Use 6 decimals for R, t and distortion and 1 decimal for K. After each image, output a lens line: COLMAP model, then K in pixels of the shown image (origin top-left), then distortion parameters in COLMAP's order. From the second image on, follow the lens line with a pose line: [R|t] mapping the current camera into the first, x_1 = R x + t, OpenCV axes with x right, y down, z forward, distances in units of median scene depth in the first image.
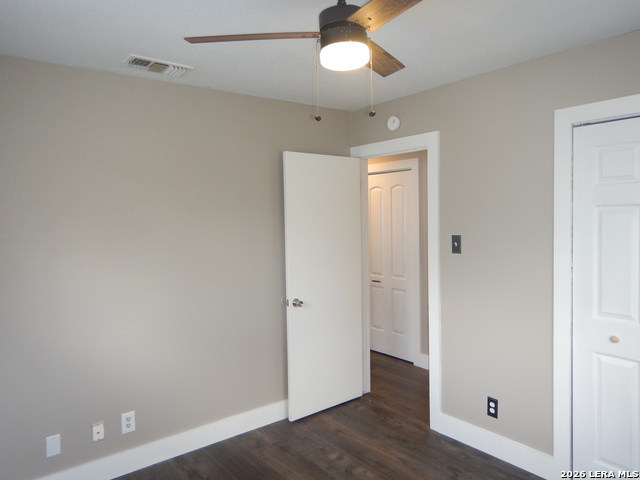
lens RADIAL K [[461.0, 0, 318.3], [0, 461.0, 236.9], [0, 0, 1]] dist [0.023275, 0.001843]
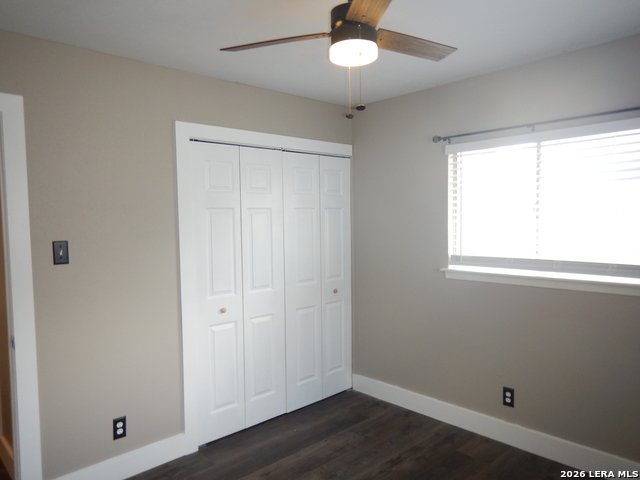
lens RADIAL K [[461.0, 0, 318.3], [0, 461.0, 236.9], [0, 0, 1]] dist [0.023275, 0.001843]
pose [[-0.099135, -0.039282, 0.994298, -0.662262], [0.048469, 0.997844, 0.044255, -0.031826], [-0.993893, 0.052580, -0.097017, 0.829433]]
